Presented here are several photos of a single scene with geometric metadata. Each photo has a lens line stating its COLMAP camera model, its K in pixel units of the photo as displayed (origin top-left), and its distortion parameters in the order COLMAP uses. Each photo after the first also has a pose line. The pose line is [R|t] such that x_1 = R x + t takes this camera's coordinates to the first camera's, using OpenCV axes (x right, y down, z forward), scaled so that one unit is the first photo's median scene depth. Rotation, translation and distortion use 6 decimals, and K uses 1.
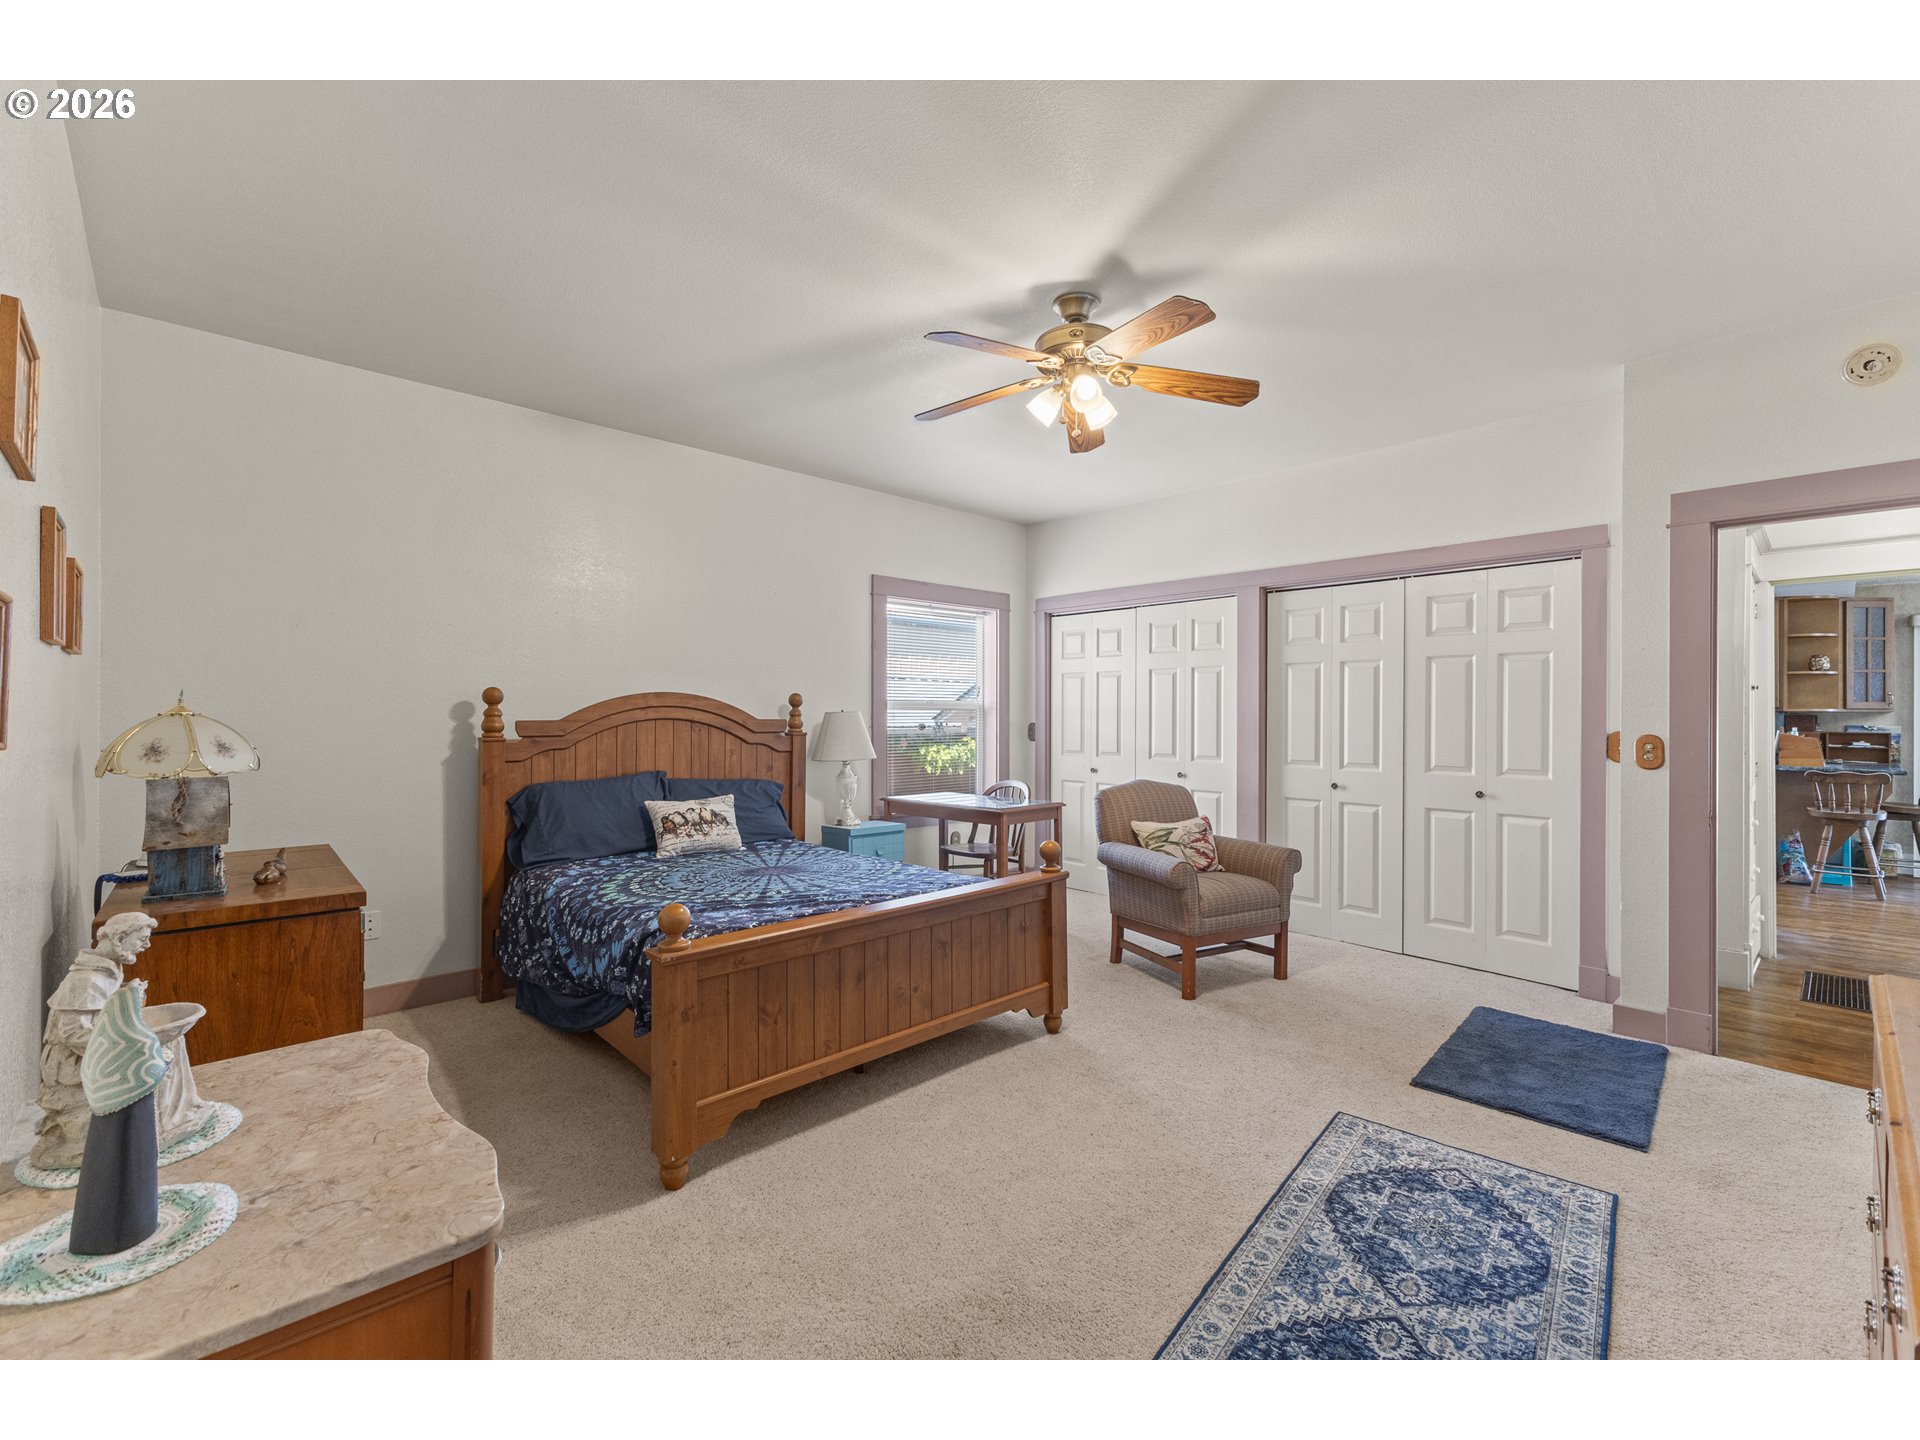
lens RADIAL K [[826.2, 0, 959.9], [0, 826.2, 713.8], [0, 0, 1]] dist [0.010076, -0.000933]
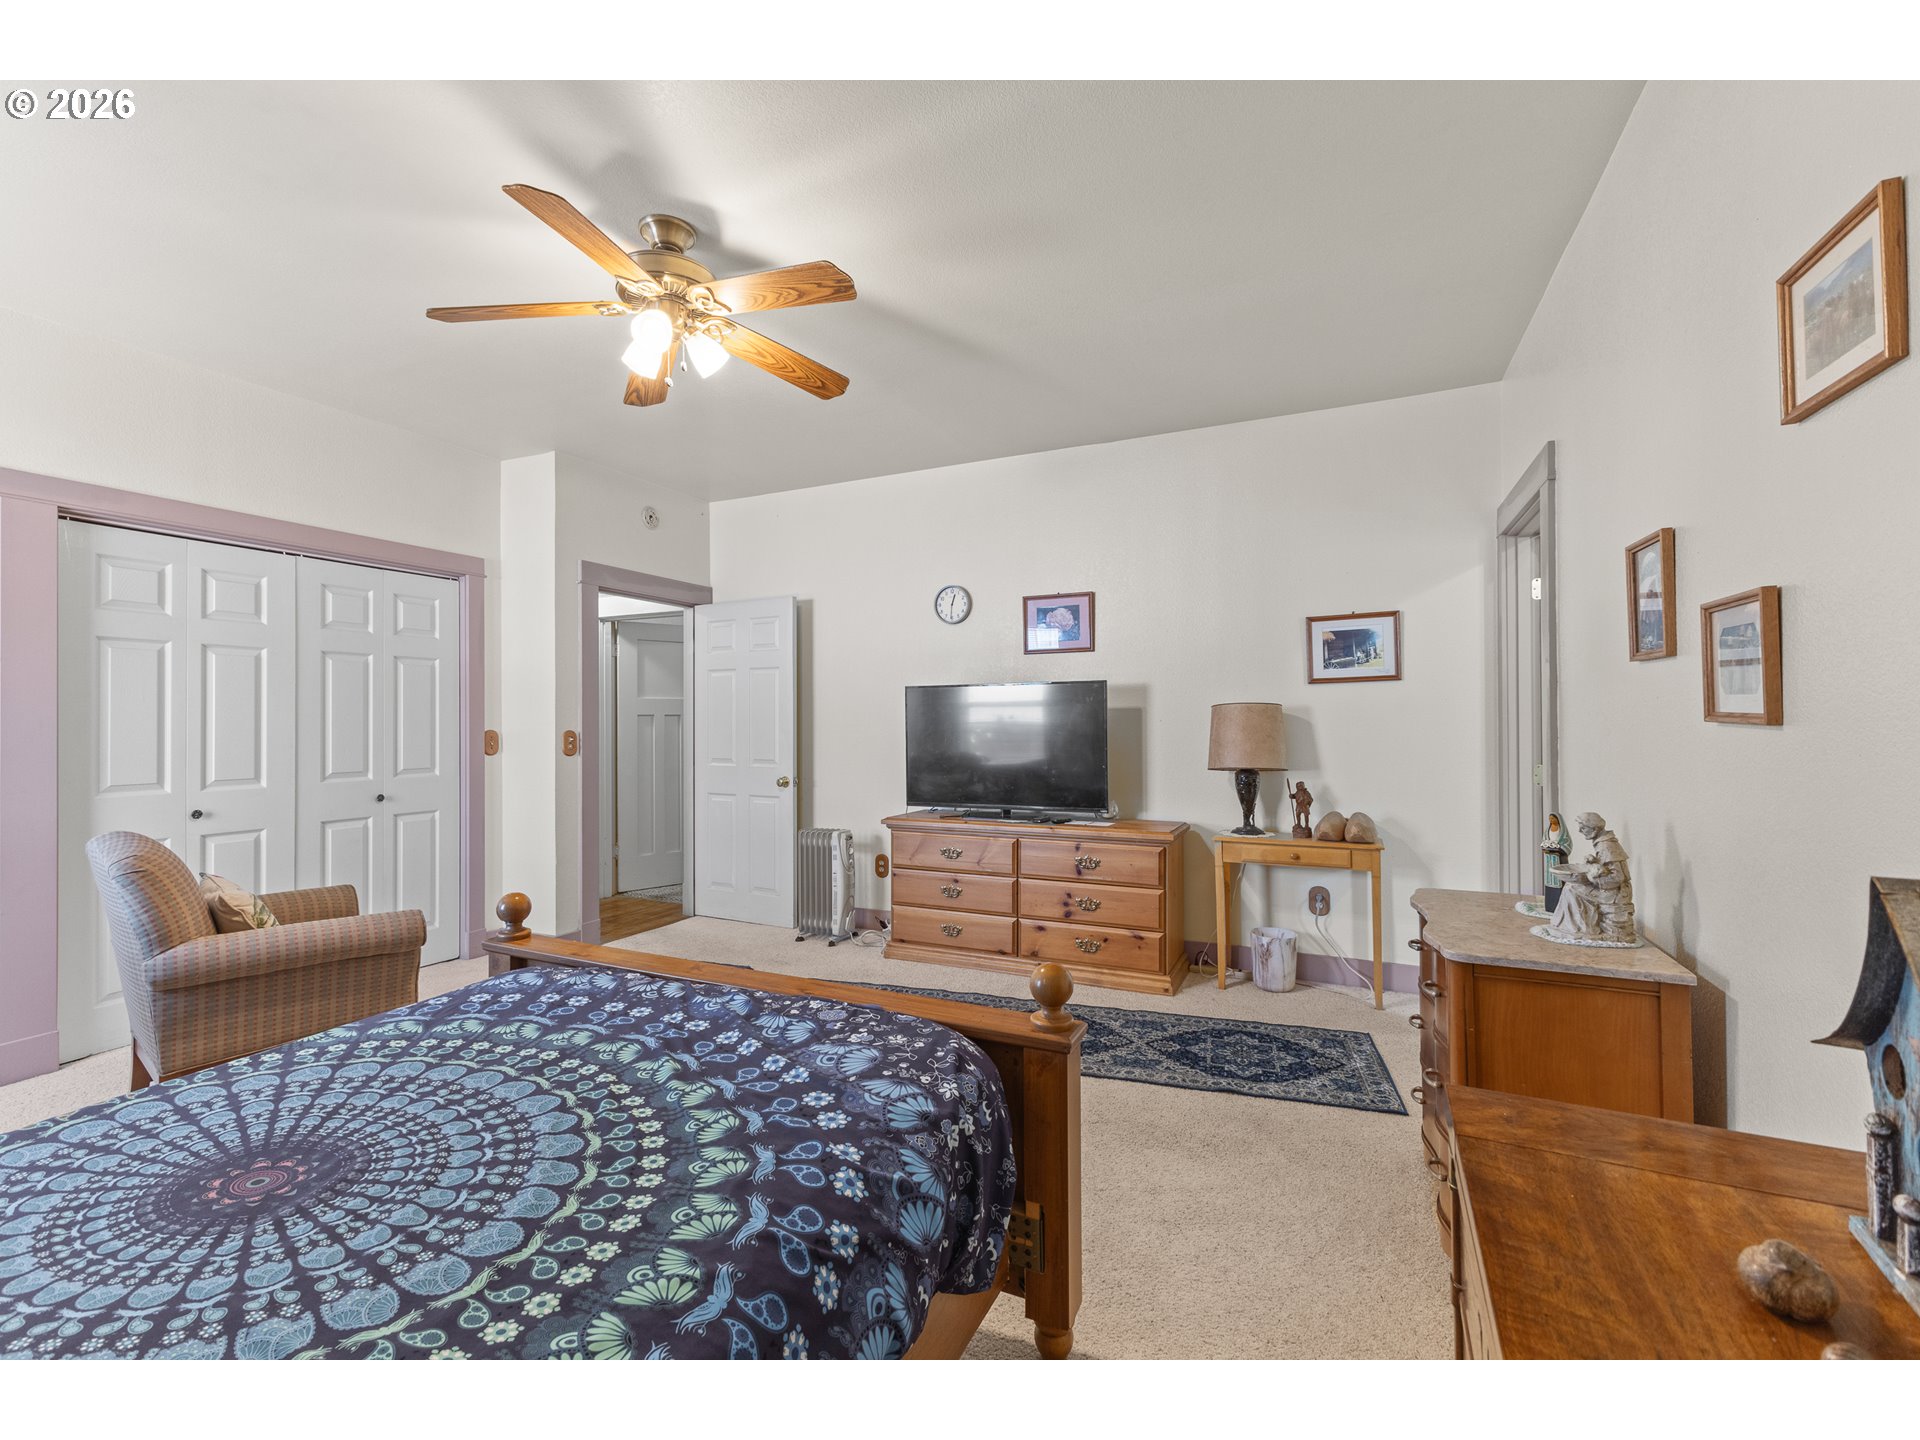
lens RADIAL K [[826.2, 0, 961.0], [0, 826.2, 713.8], [0, 0, 1]] dist [0.010076, -0.000933]
pose [[-0.373727, 0.008906, 0.927496, -0.520588], [0.005170, 0.999958, -0.007519, 0.008613], [-0.927524, 0.001985, -0.373757, 0.705969]]
